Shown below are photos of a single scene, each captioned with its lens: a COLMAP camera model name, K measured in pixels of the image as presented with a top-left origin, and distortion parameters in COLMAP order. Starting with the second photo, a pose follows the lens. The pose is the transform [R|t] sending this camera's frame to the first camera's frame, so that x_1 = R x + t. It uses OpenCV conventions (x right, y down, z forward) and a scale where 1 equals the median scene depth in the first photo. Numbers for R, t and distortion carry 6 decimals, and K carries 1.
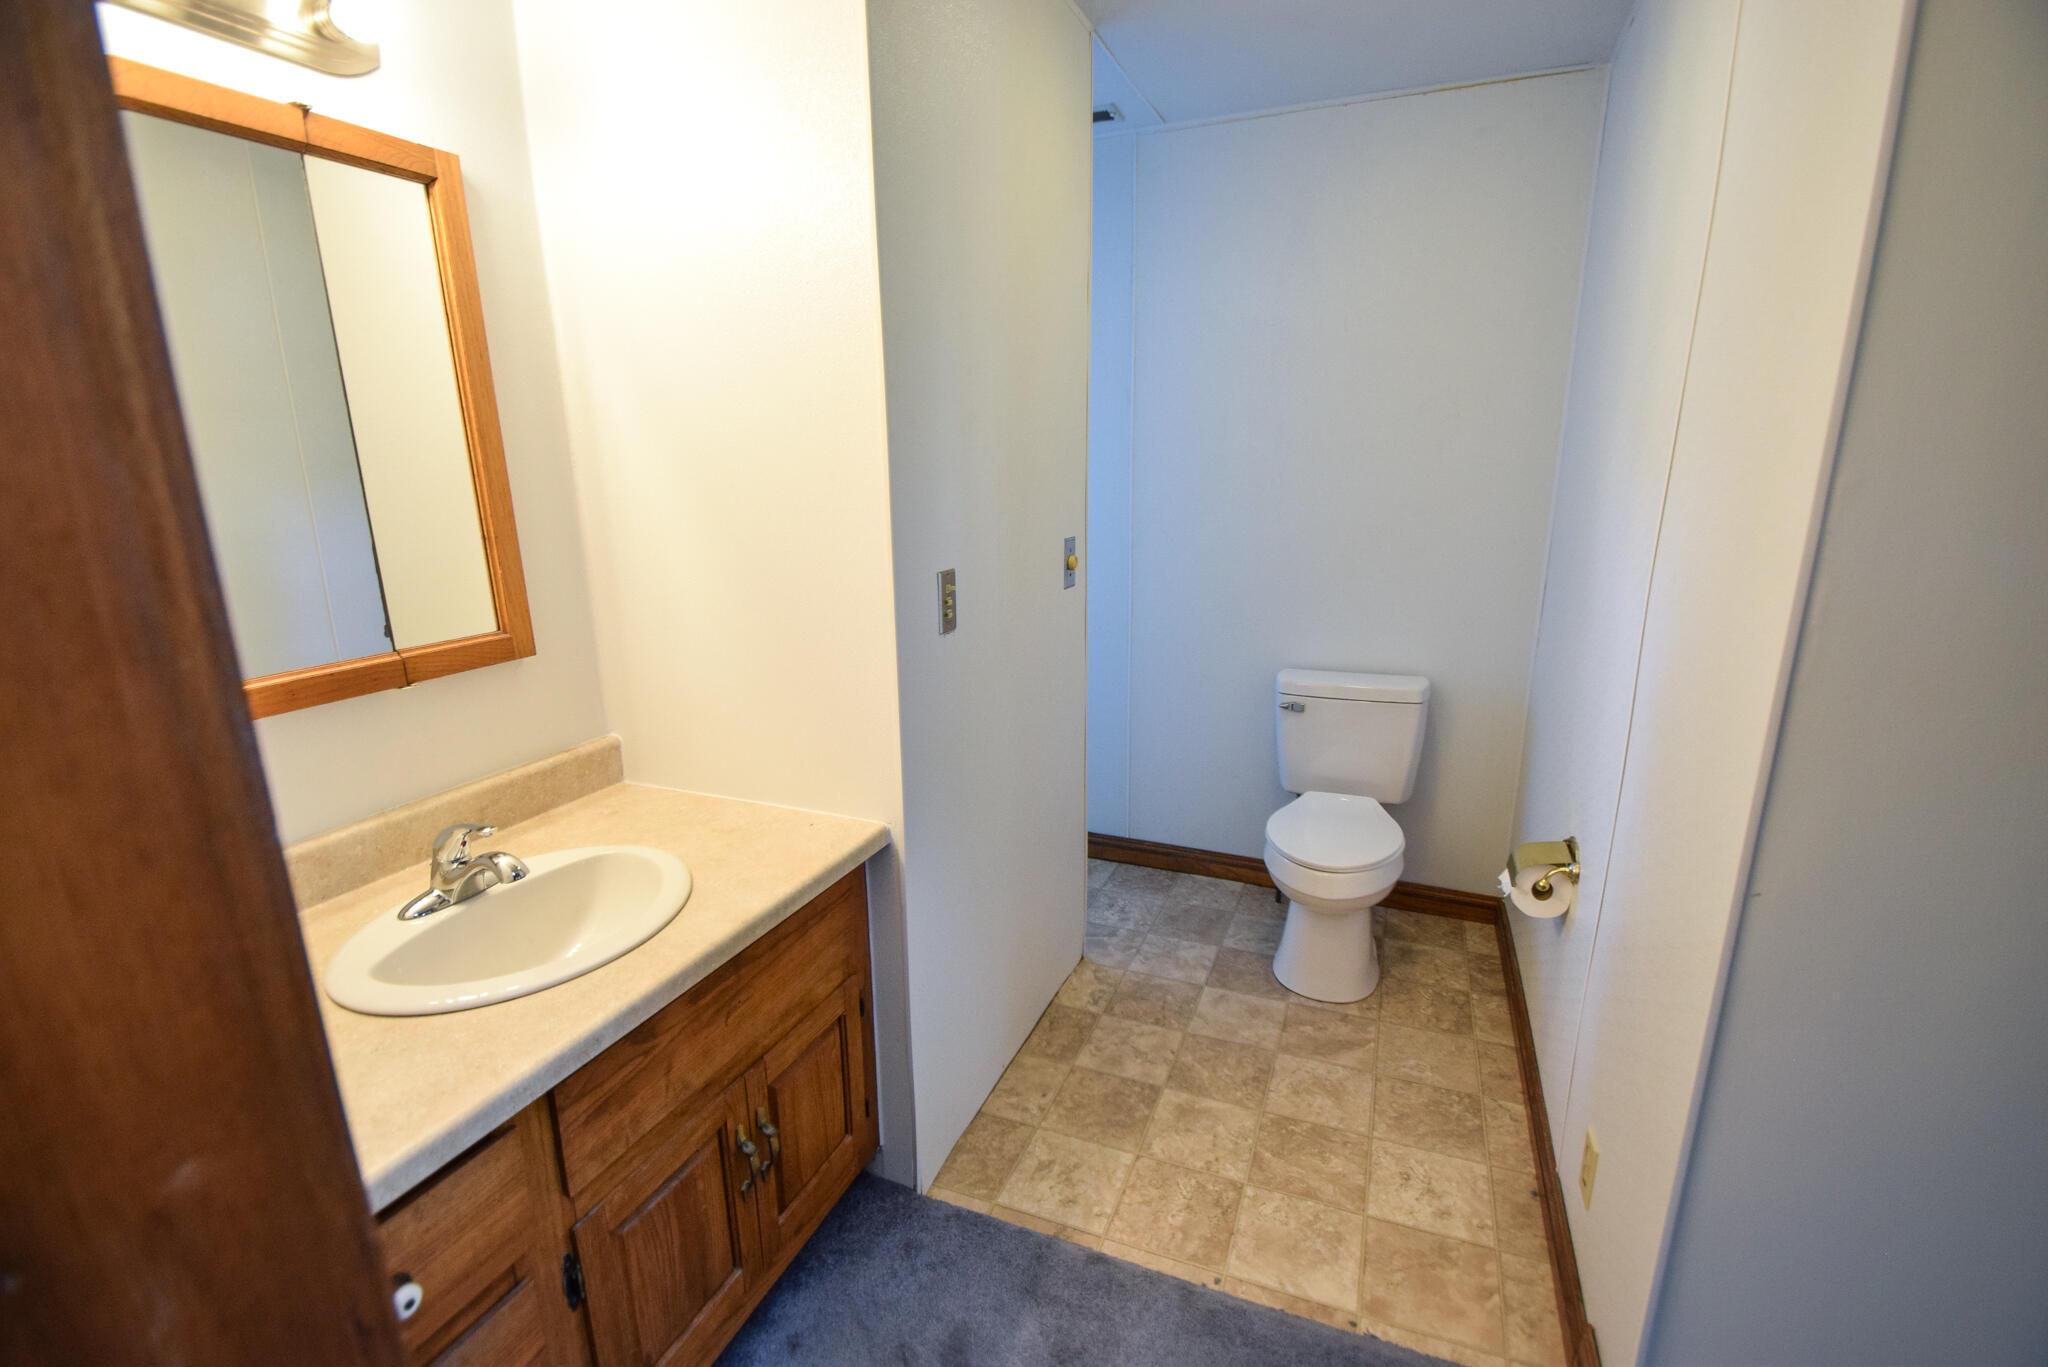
lens RADIAL K [[919.0, 0, 1032.5], [0, 919.0, 685.5], [0, 0, 1]] dist [-0.000325, -0.006803]
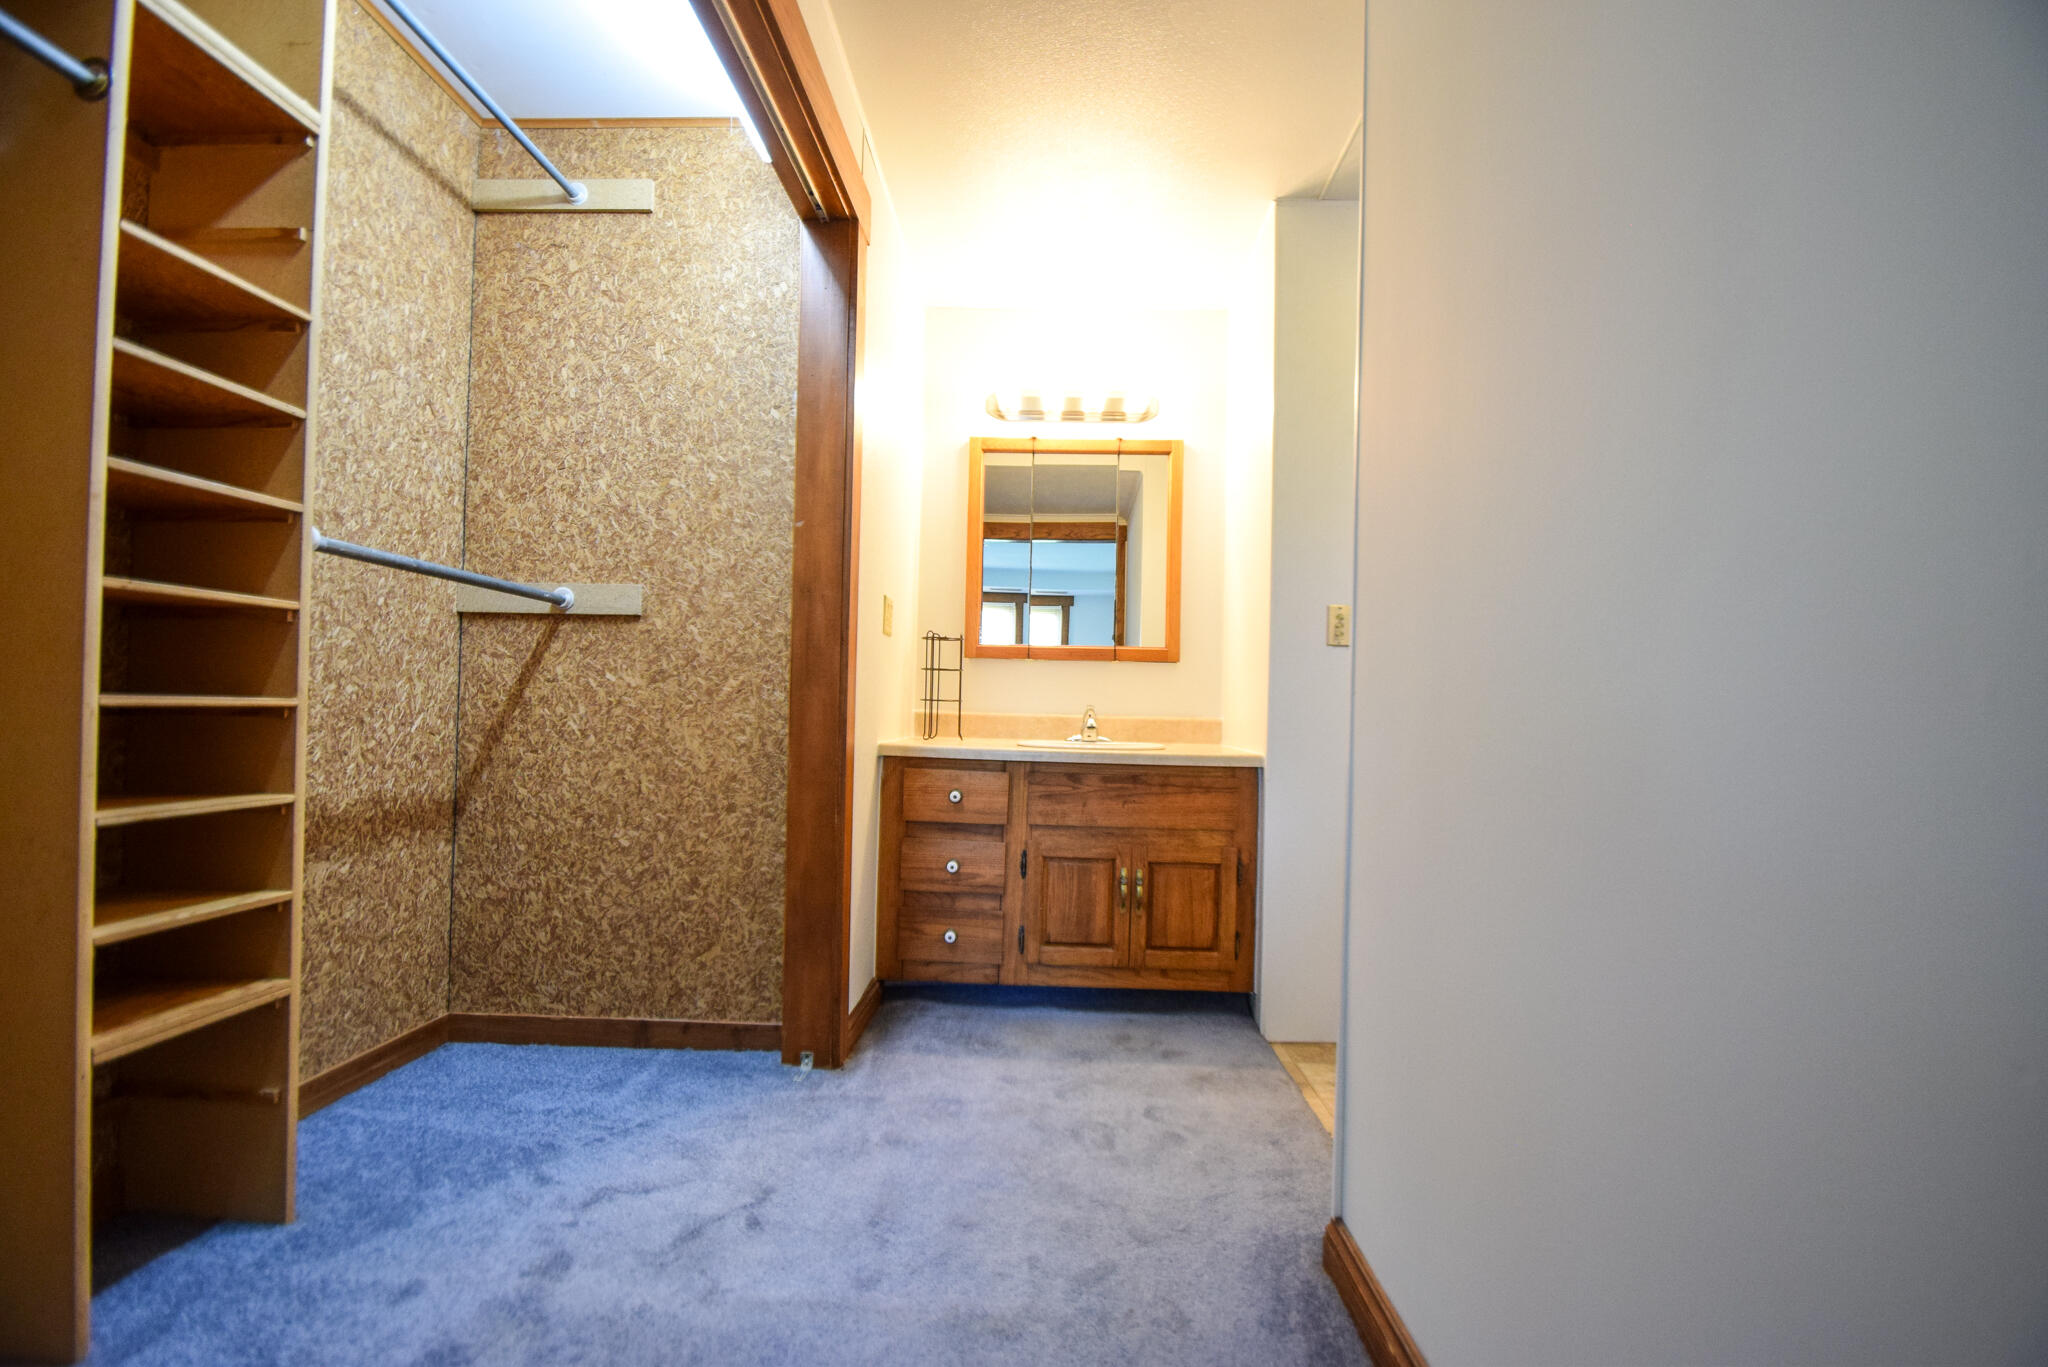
lens RADIAL K [[919.0, 0, 1023.5], [0, 919.0, 686.8], [0, 0, 1]] dist [-0.000325, -0.006803]
pose [[0.338608, 0.001263, -0.940927, 1.421606], [-0.263268, 0.960186, -0.093453, 0.340284], [0.903346, 0.279359, 0.325459, 0.057536]]
